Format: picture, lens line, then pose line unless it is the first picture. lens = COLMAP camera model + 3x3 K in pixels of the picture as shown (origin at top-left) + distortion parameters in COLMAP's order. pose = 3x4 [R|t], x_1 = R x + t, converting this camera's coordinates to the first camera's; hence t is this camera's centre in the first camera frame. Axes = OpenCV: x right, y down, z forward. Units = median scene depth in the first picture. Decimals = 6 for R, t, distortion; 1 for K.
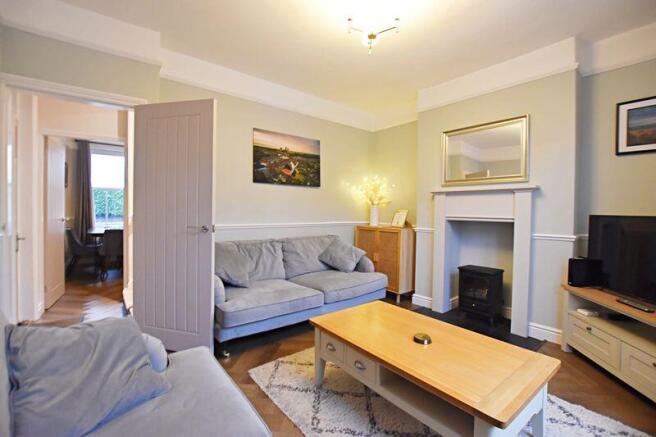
lens RADIAL K [[290.0, 0, 332.8], [0, 290.0, 214.6], [0, 0, 1]] dist [-0.026963, 0.000250]
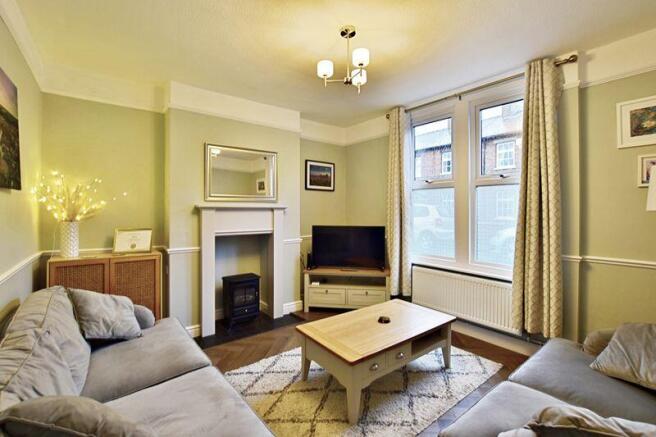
lens RADIAL K [[290.0, 0, 332.8], [0, 290.0, 214.6], [0, 0, 1]] dist [-0.026963, 0.000250]
pose [[0.019219, -0.023599, 0.999537, -0.674904], [0.011222, 0.999664, 0.023387, -0.086680], [-0.999752, 0.010767, 0.019477, 0.710390]]
